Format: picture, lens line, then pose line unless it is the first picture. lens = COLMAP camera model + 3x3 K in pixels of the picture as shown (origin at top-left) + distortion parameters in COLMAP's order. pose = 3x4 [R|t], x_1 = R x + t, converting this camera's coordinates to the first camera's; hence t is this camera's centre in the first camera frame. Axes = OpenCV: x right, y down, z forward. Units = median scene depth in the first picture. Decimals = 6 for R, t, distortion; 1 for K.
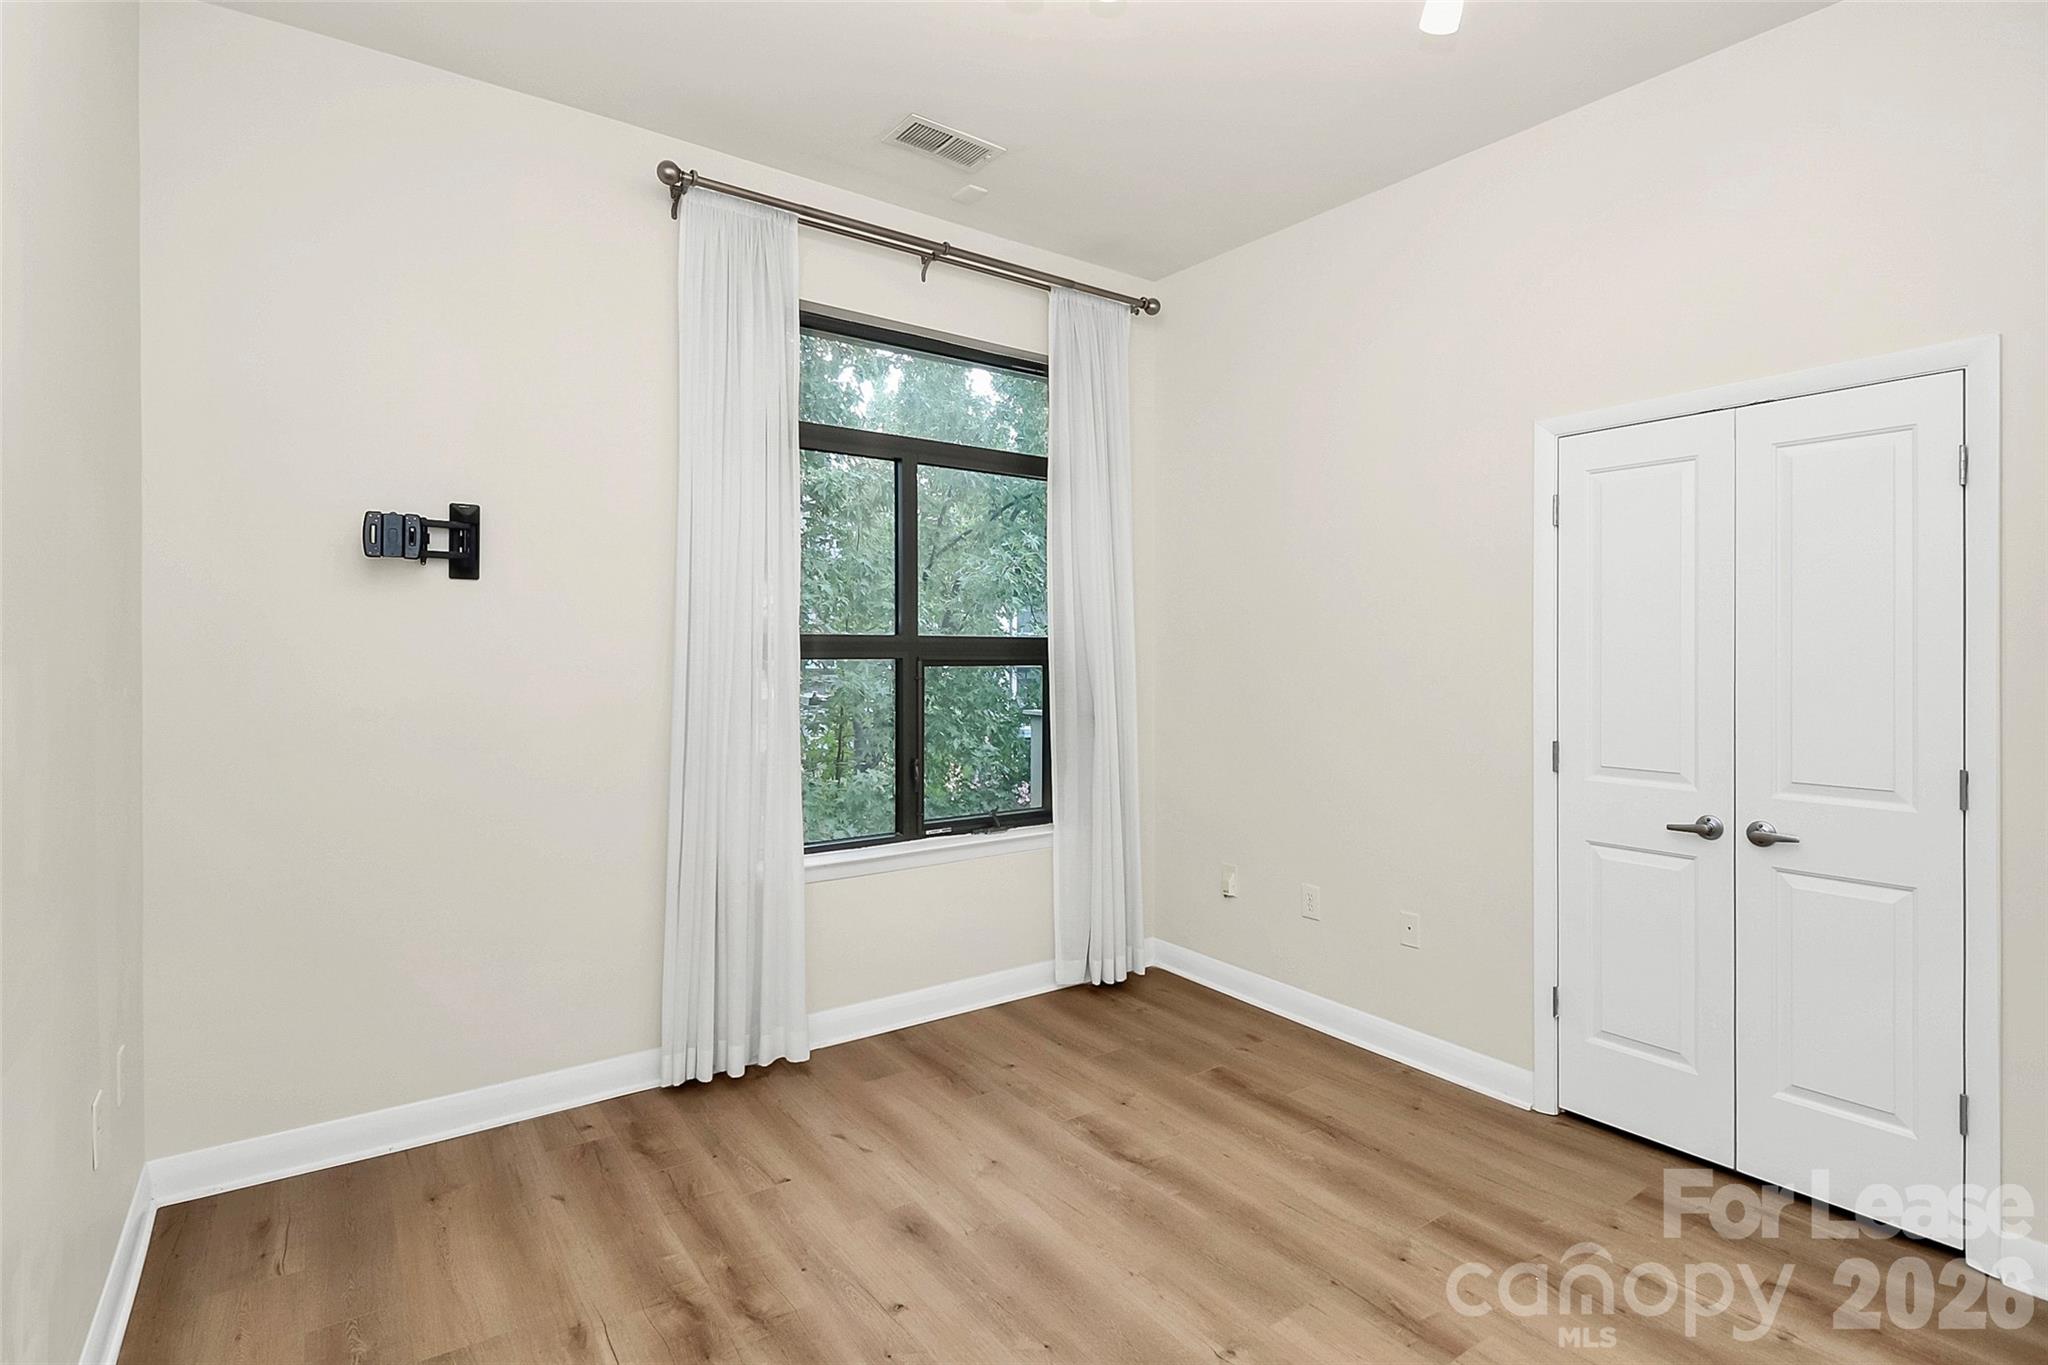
lens RADIAL K [[991.9, 0, 1014.4], [0, 991.9, 673.3], [0, 0, 1]] dist [0.001439, -0.011166]
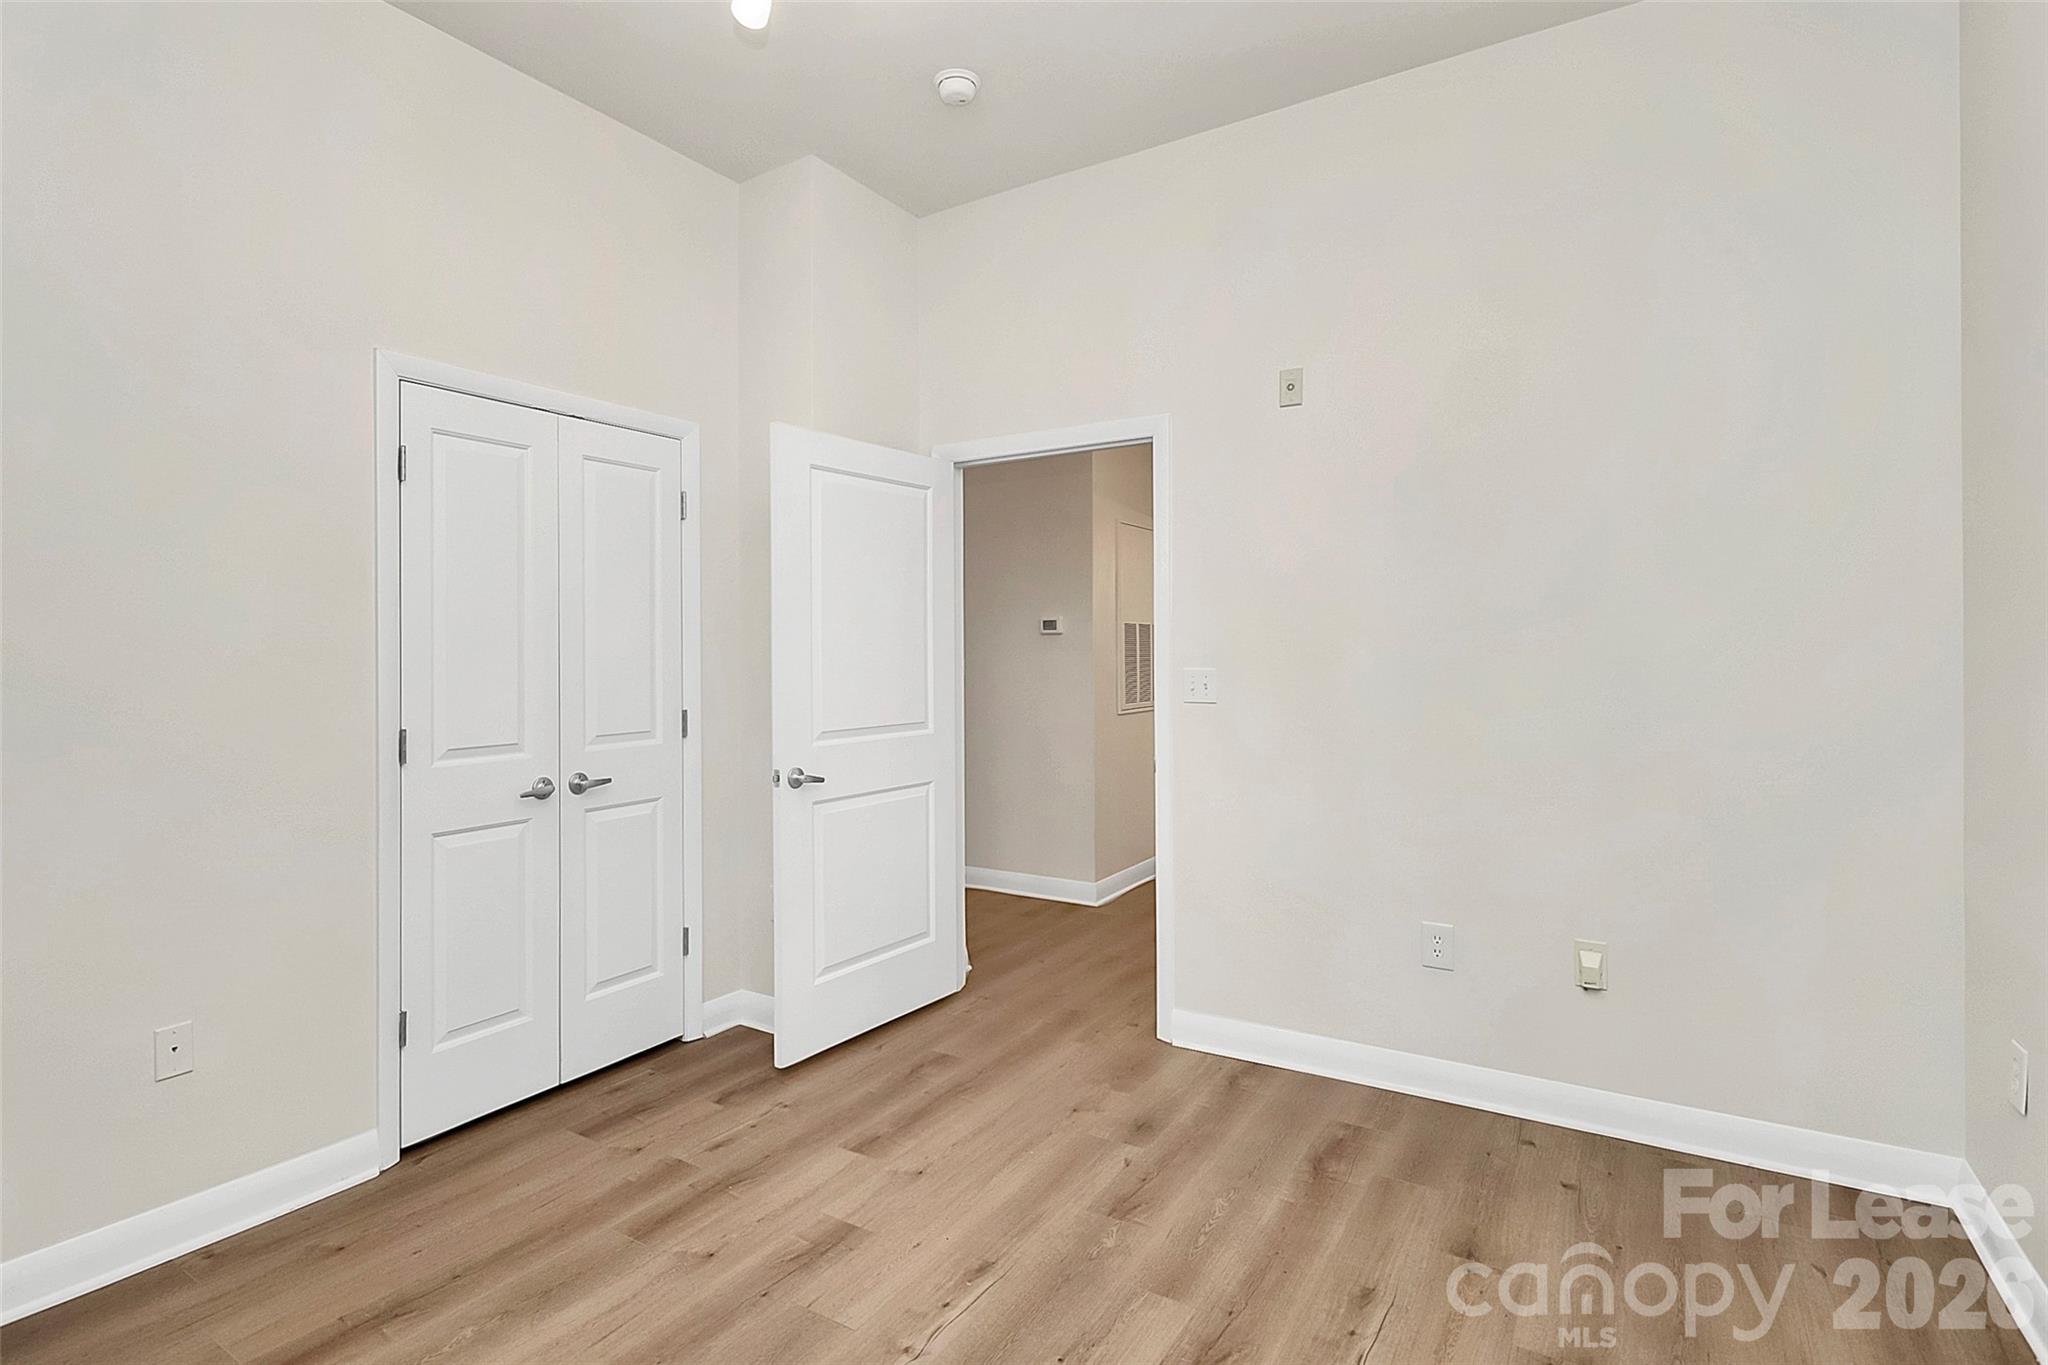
lens RADIAL K [[991.9, 0, 1014.4], [0, 991.9, 673.3], [0, 0, 1]] dist [0.001439, -0.011166]
pose [[-0.360143, -0.024846, 0.932566, -0.499219], [0.028146, 0.998901, 0.037483, 0.001910], [-0.932473, 0.039747, -0.359048, 0.881891]]
